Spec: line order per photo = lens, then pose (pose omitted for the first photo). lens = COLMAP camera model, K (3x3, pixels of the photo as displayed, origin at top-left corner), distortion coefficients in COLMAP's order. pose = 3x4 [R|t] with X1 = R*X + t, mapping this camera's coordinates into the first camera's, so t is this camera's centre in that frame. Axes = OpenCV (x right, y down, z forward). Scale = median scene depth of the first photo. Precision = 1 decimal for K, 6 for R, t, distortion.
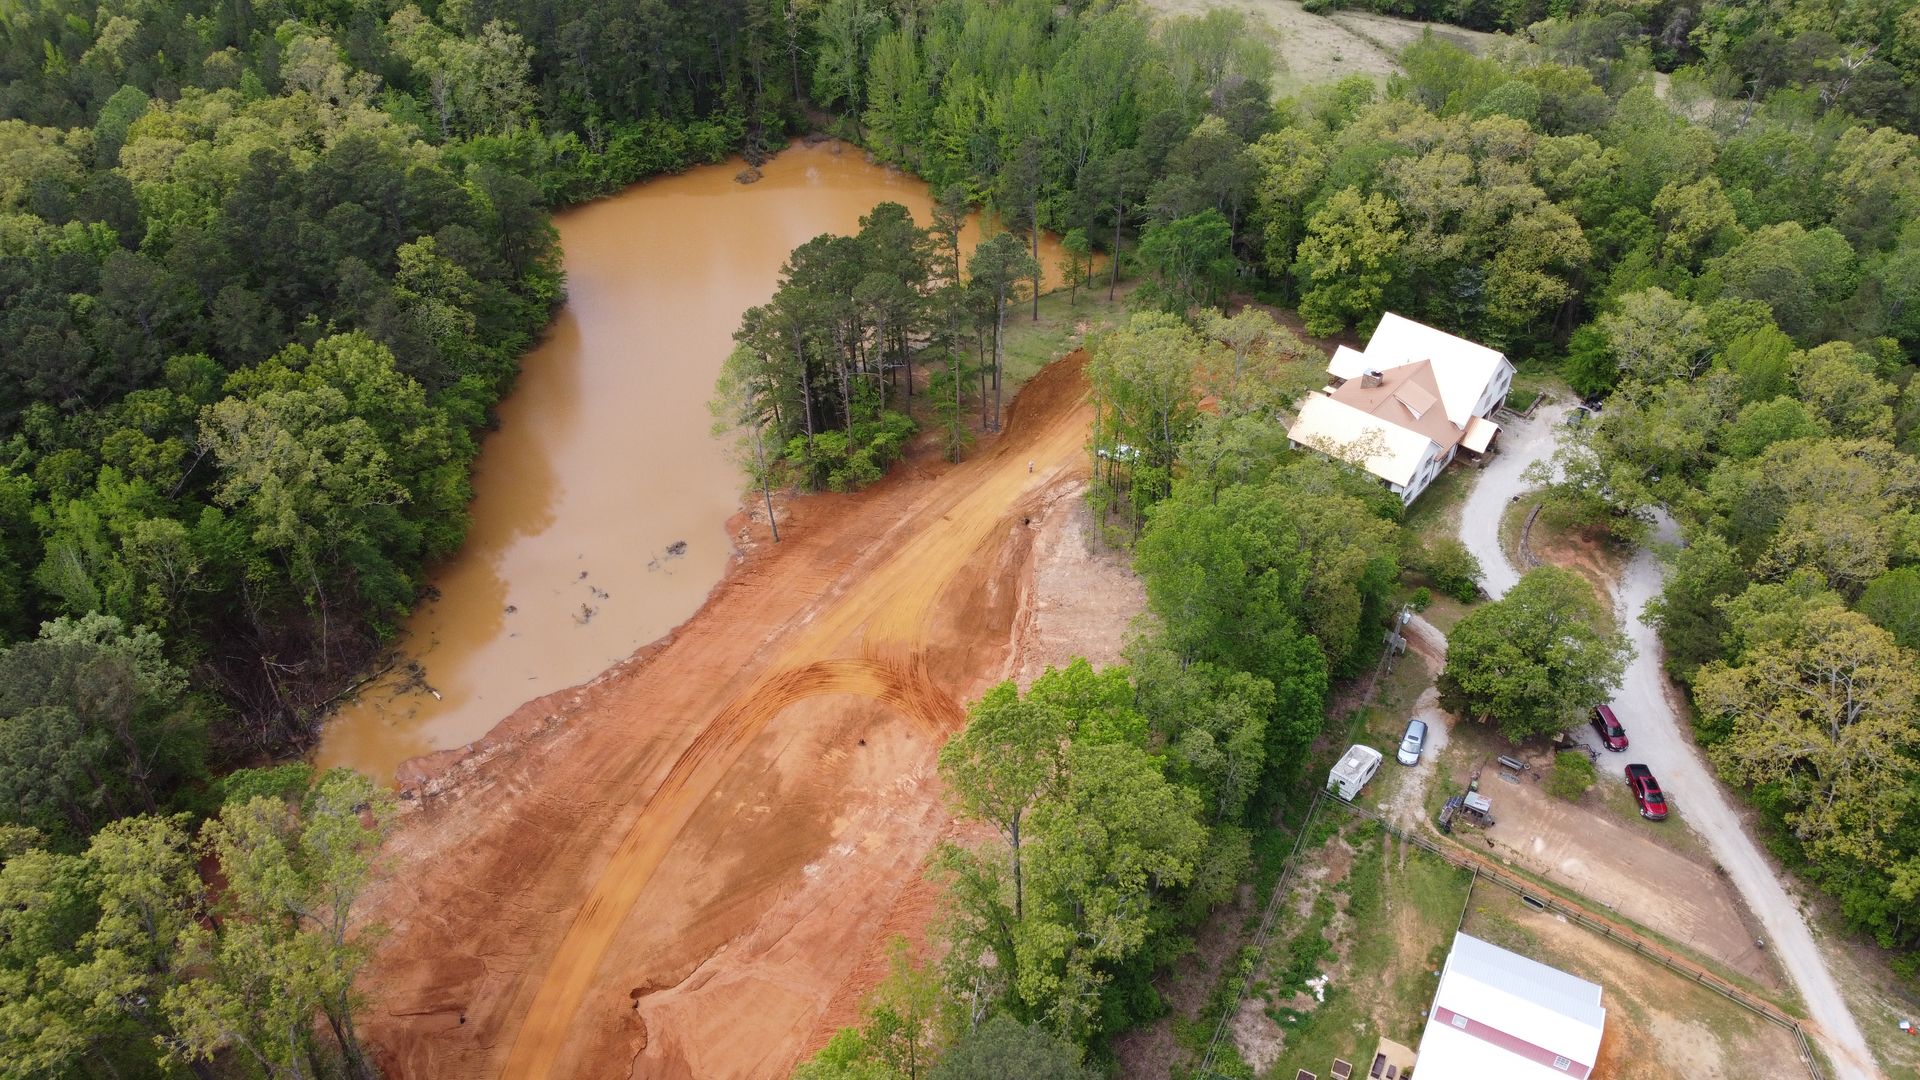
lens RADIAL K [[1450.3, 0, 959.2], [0, 1450.3, 548.3], [0, 0, 1]] dist [-0.001656, -0.004686]
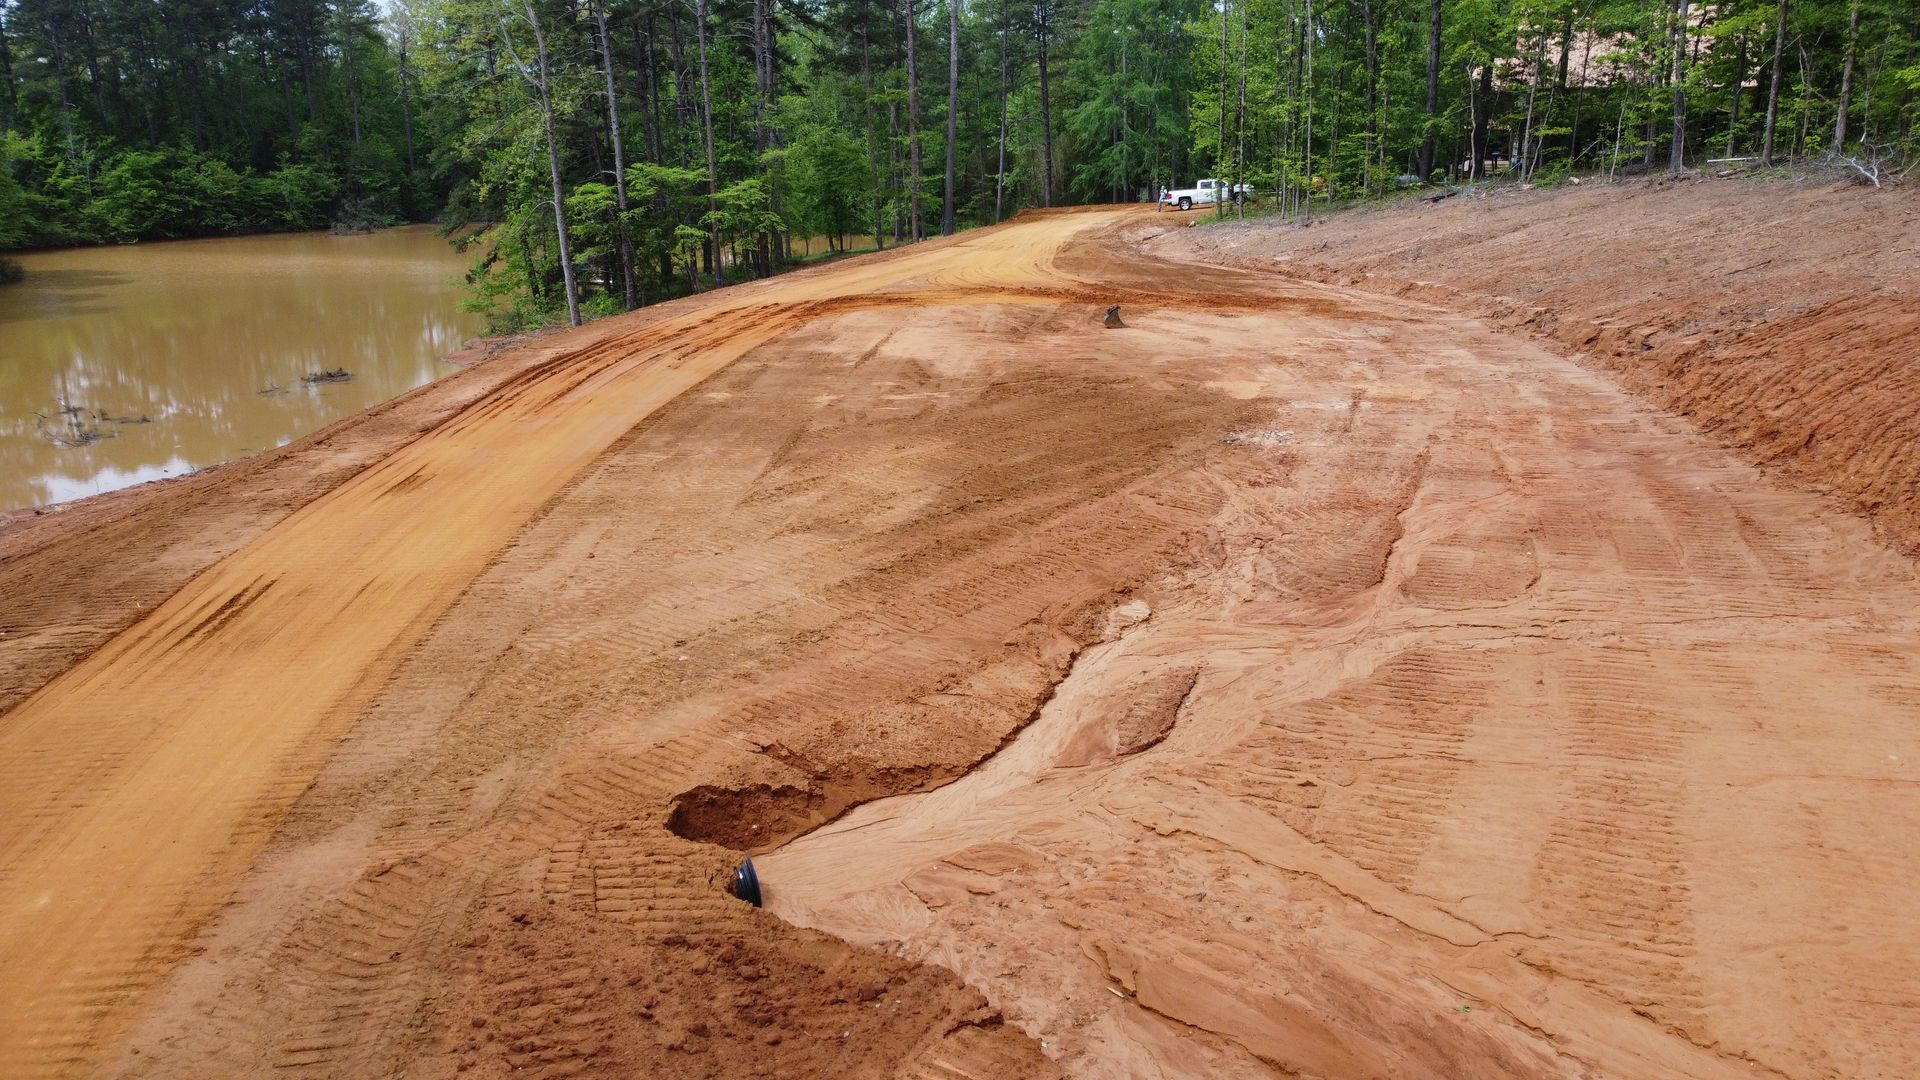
lens RADIAL K [[1450.3, 0, 959.2], [0, 1450.3, 548.3], [0, 0, 1]] dist [-0.001656, -0.004686]
pose [[0.938801, -0.087306, 0.333213, -0.236742], [0.215899, 0.902896, -0.371708, 0.328751], [-0.268405, 0.420900, 0.866488, 0.868300]]
